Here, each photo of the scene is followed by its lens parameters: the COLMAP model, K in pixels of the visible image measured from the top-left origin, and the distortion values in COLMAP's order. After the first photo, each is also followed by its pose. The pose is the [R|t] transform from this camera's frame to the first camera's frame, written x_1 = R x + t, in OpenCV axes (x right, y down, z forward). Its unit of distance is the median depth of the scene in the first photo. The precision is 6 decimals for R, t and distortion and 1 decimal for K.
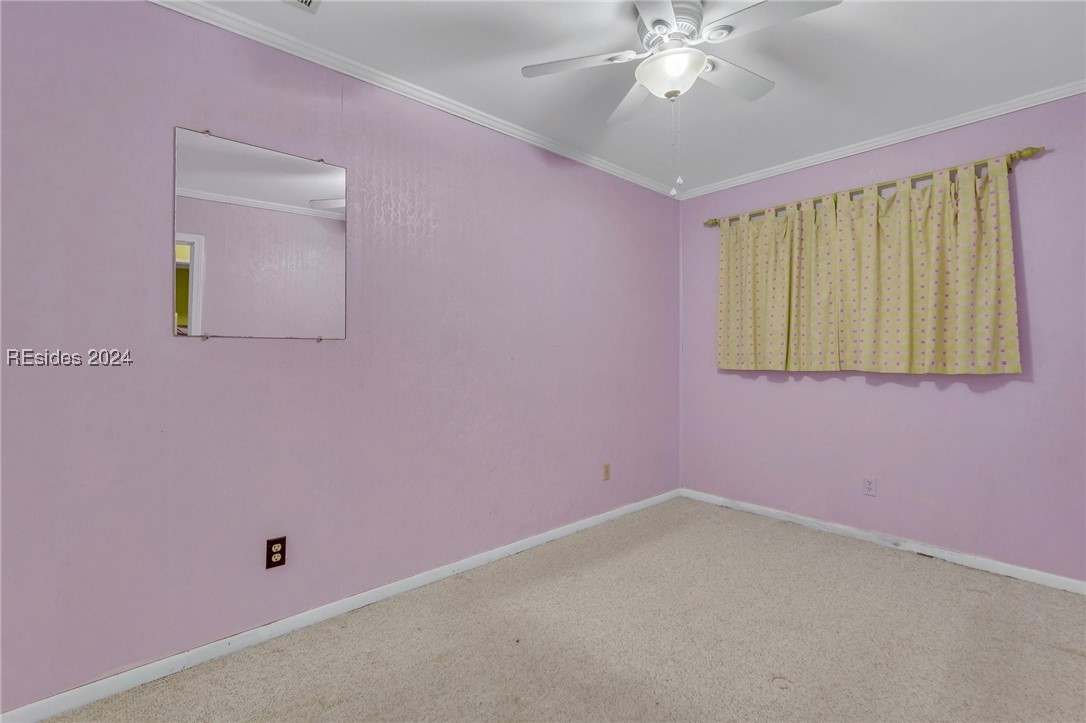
lens RADIAL K [[483.8, 0, 542.7], [0, 483.8, 358.0], [0, 0, 1]] dist [-0.011344, 0.007837]
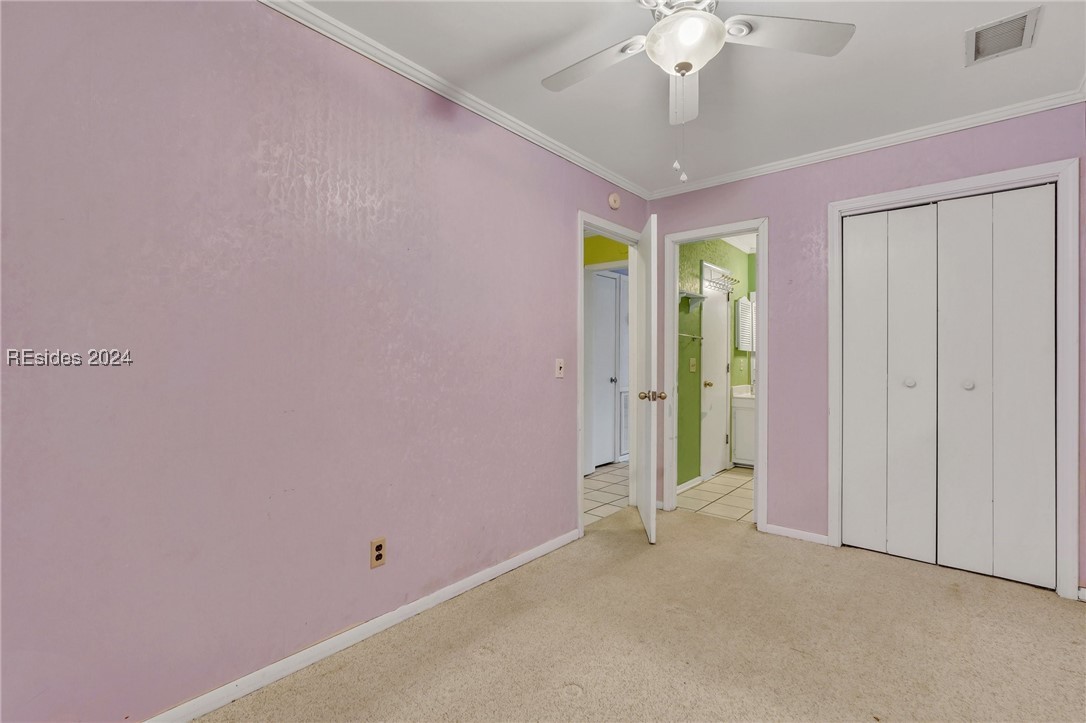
lens RADIAL K [[483.8, 0, 542.7], [0, 483.8, 358.0], [0, 0, 1]] dist [-0.011344, 0.007837]
pose [[-0.993199, -0.009845, -0.116011, 0.388994], [-0.011777, 0.999803, 0.015977, -0.017859], [0.115831, 0.017235, -0.993119, 1.120202]]
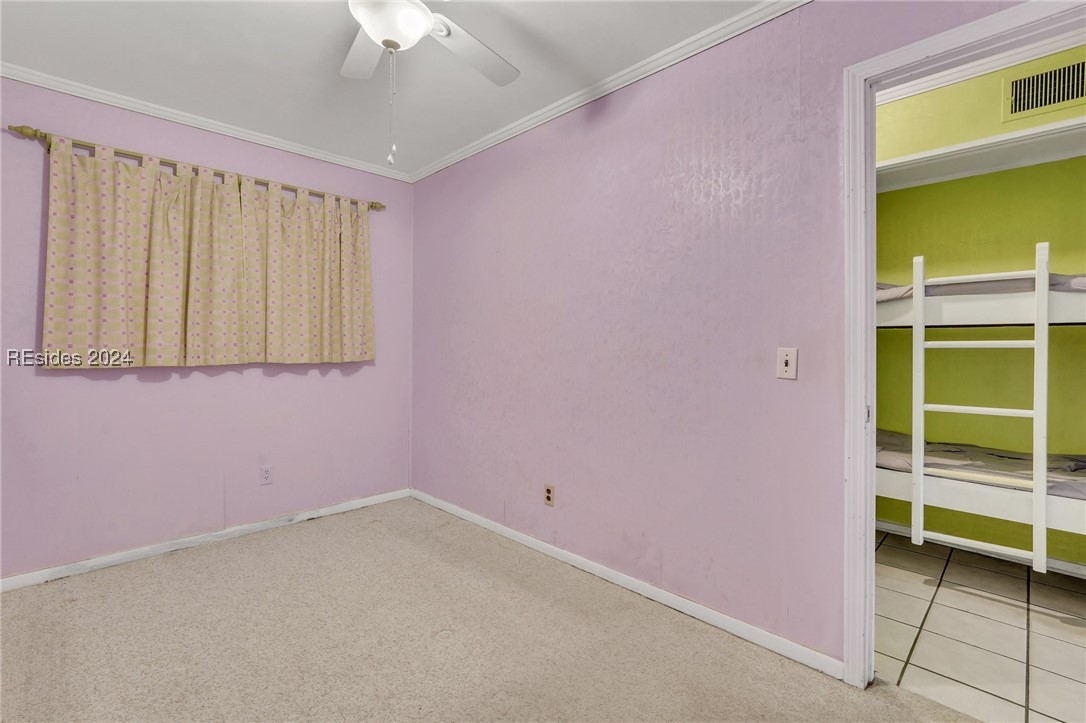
lens RADIAL K [[479.8, 0, 543.3], [0, 479.8, 358.6], [0, 0, 1]] dist [-0.012869, 0.000485]
pose [[-0.043170, -0.023366, 0.998794, -0.355728], [0.005030, 0.999709, 0.023605, -0.002648], [-0.999055, 0.006043, -0.043040, 0.458709]]
